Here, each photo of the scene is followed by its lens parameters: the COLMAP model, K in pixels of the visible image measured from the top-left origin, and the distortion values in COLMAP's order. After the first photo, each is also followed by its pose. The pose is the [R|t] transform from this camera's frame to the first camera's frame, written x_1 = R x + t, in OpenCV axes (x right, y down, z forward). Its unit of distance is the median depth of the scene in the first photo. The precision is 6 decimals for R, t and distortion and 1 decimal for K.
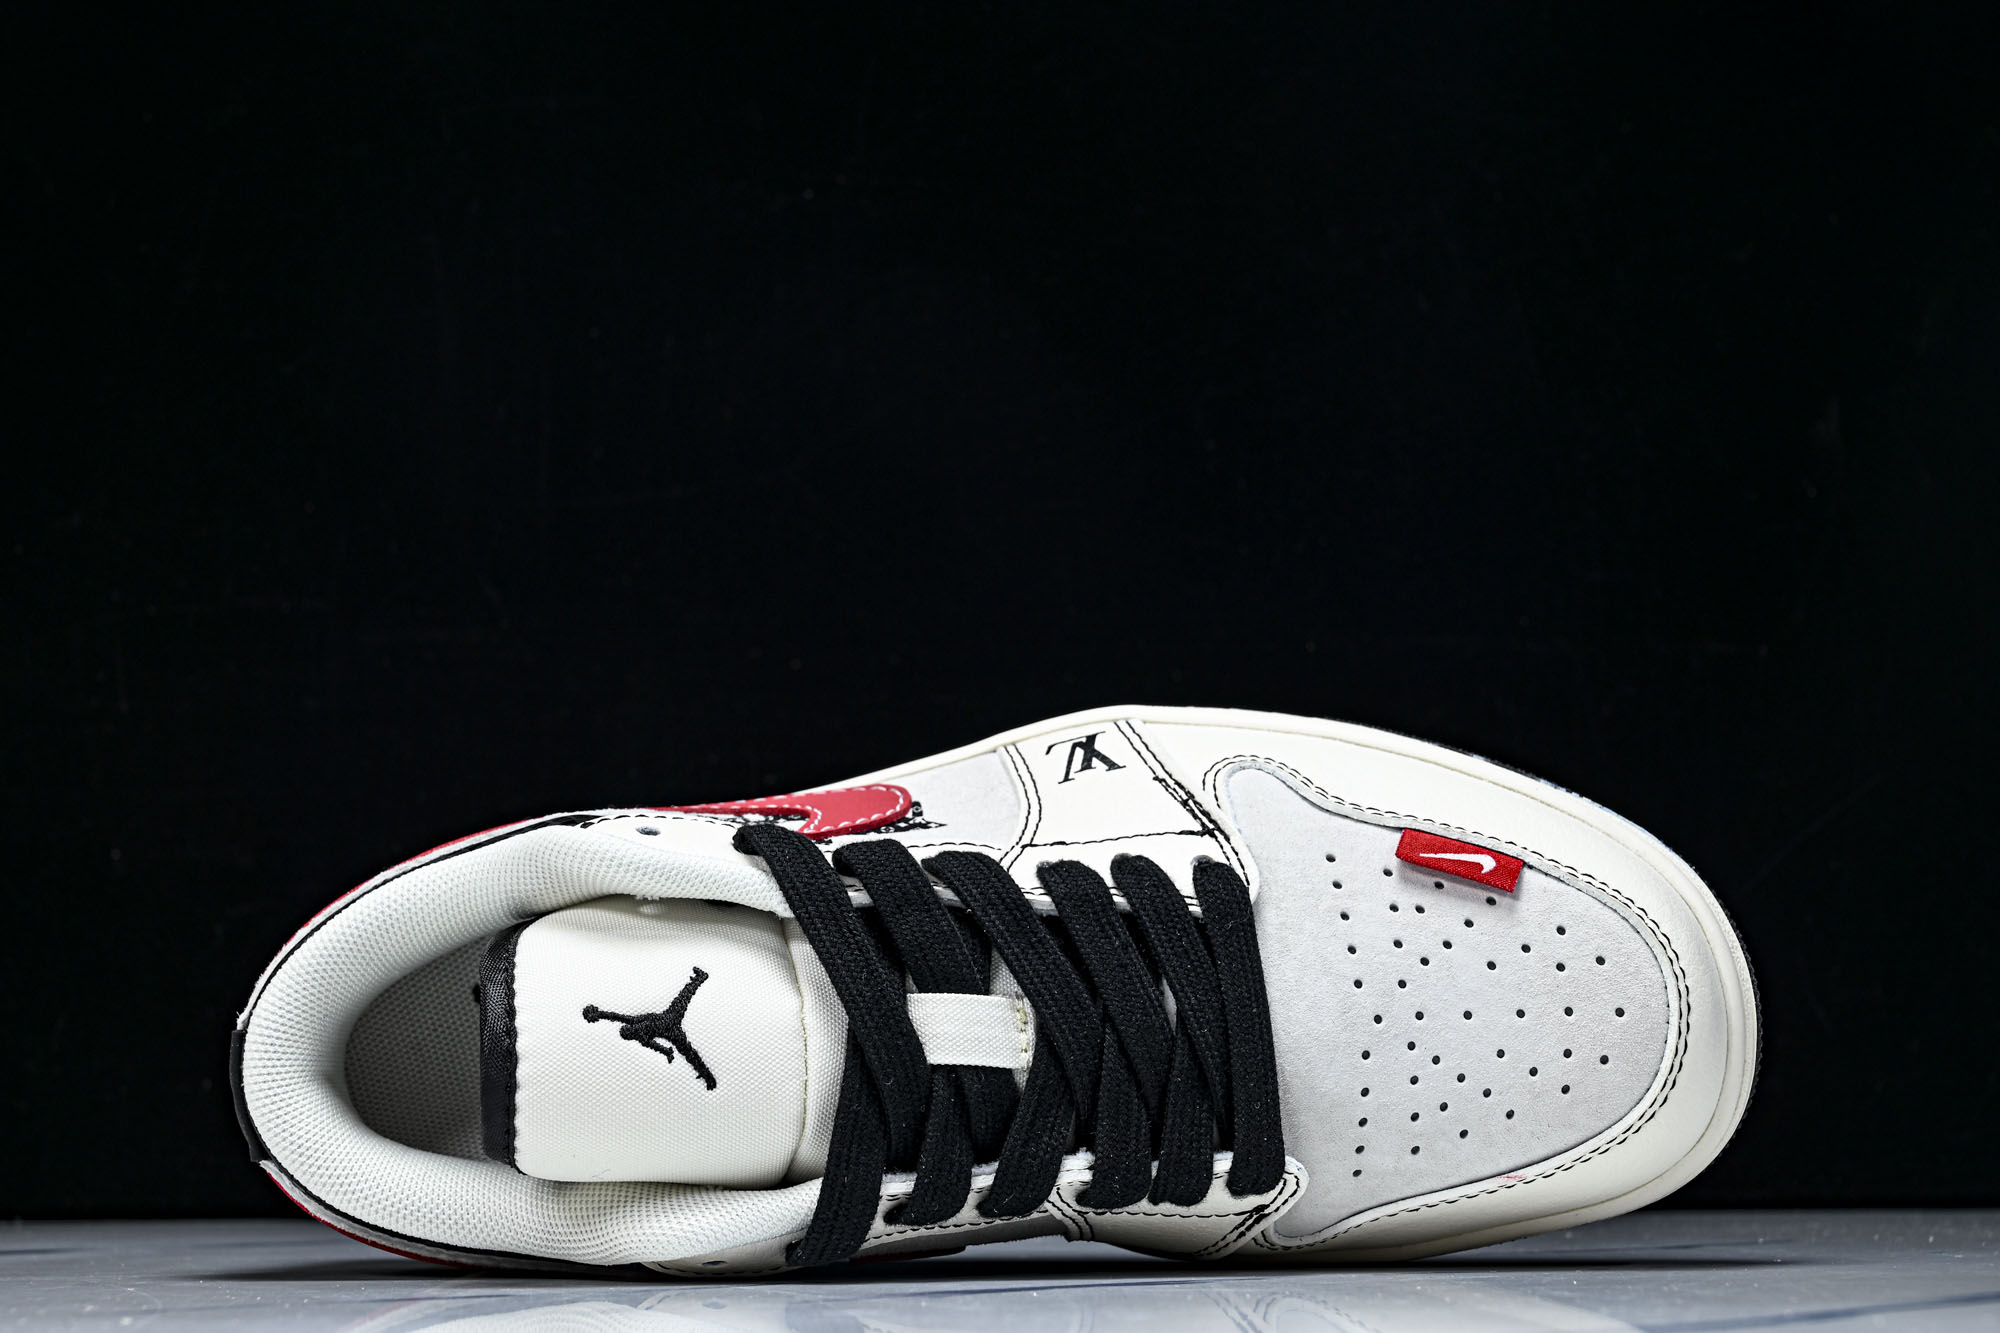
lens RADIAL K [[3243.3, 0, 1000.0], [0, 3243.3, 666.5], [0, 0, 1]] dist [0.073145, -0.277917]
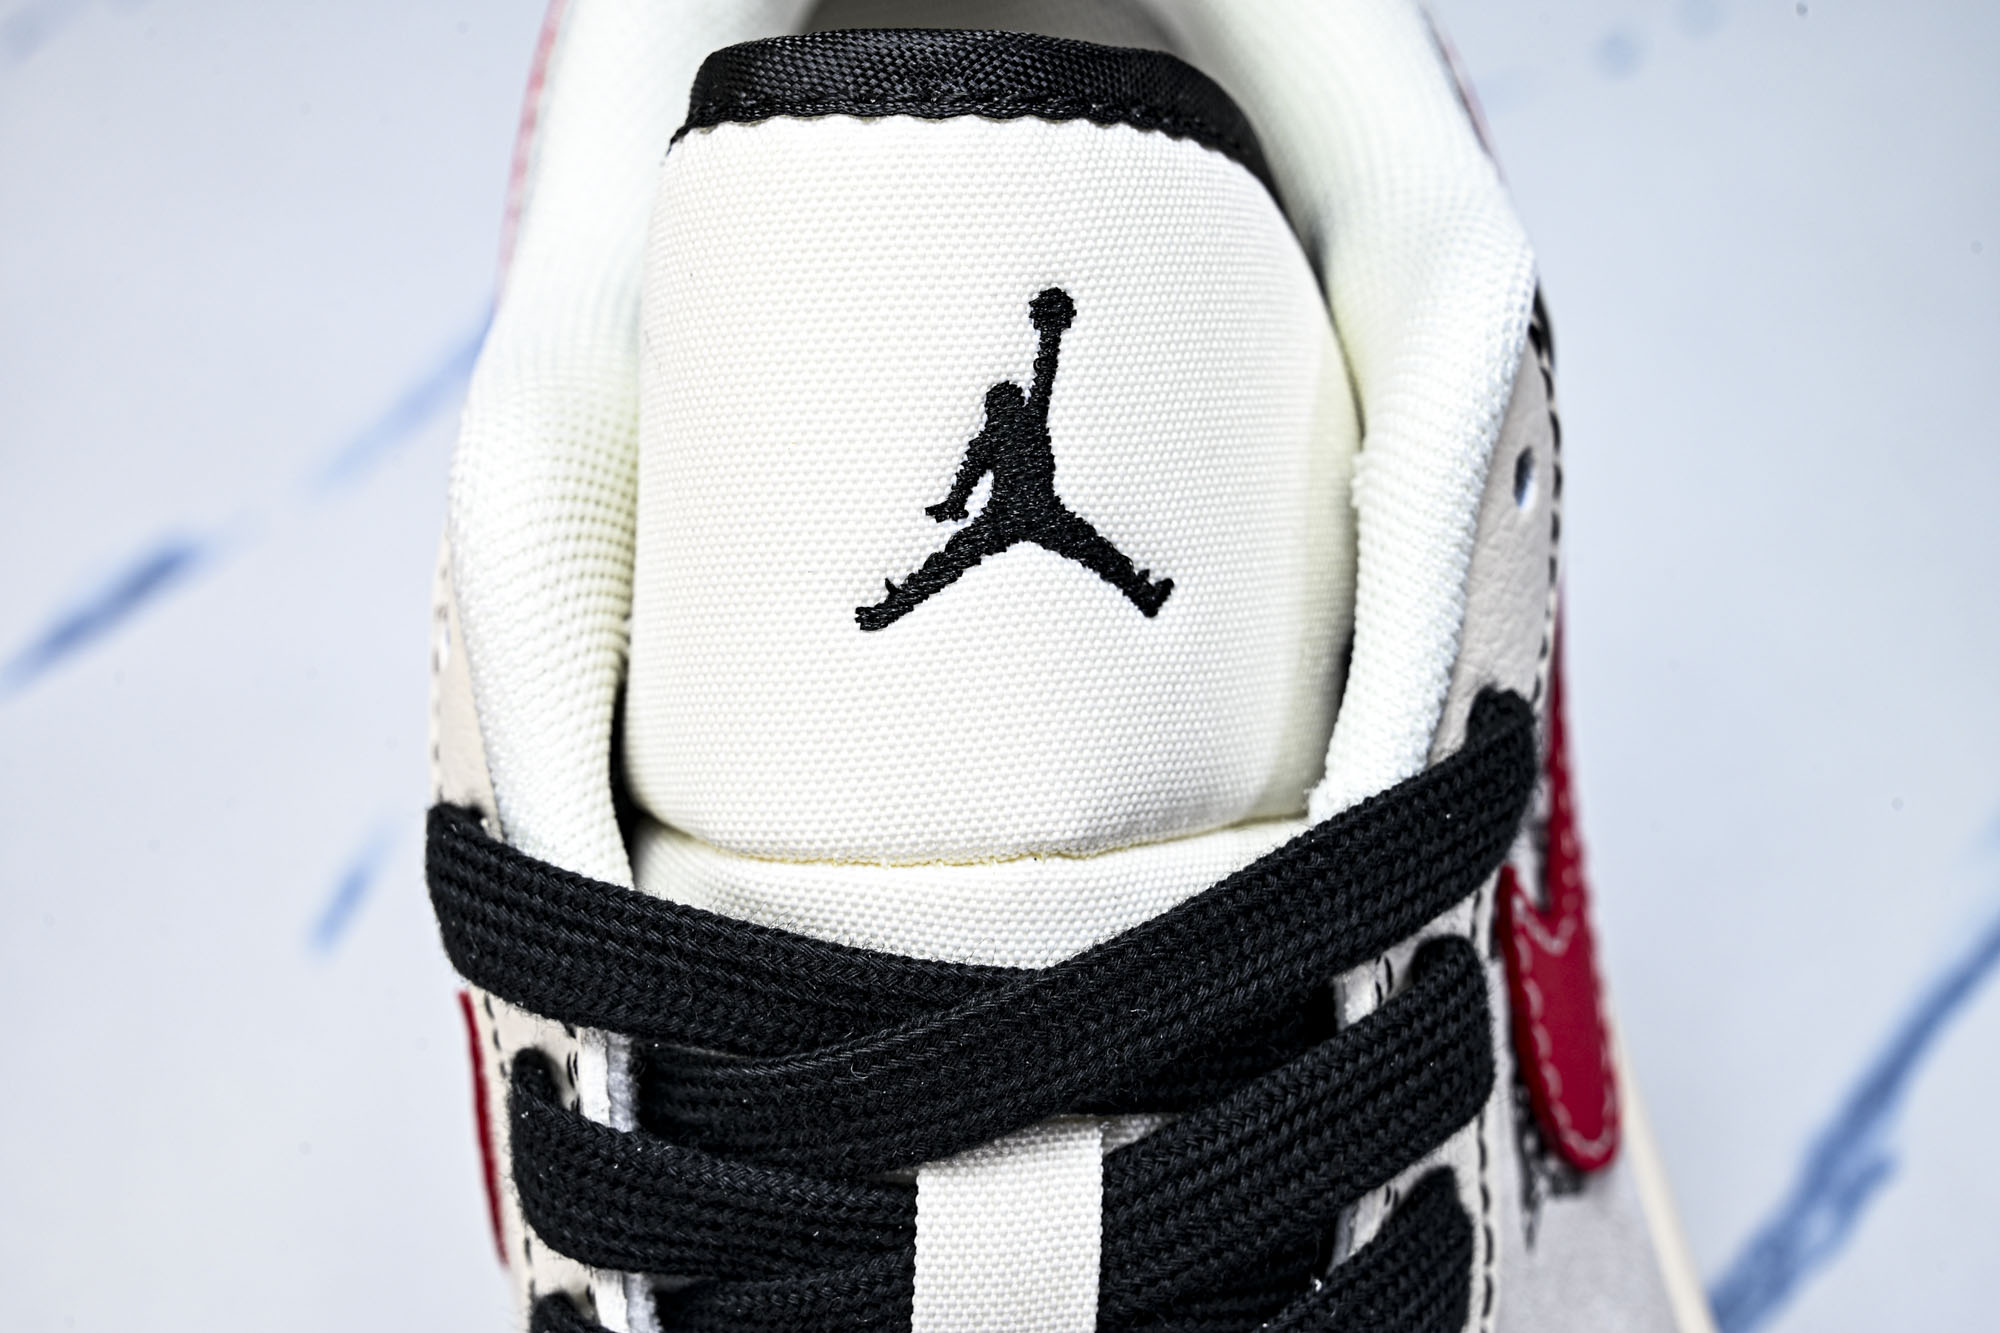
lens RADIAL K [[3870.8, 0, 994.8], [0, 3870.8, 628.9], [0, 0, 1]] dist [0.038386, -0.332181]
pose [[-0.039205, 0.999073, -0.017779, -0.079487], [-0.961111, -0.032836, 0.274205, -0.012575], [0.273367, 0.027837, 0.961507, 0.557928]]
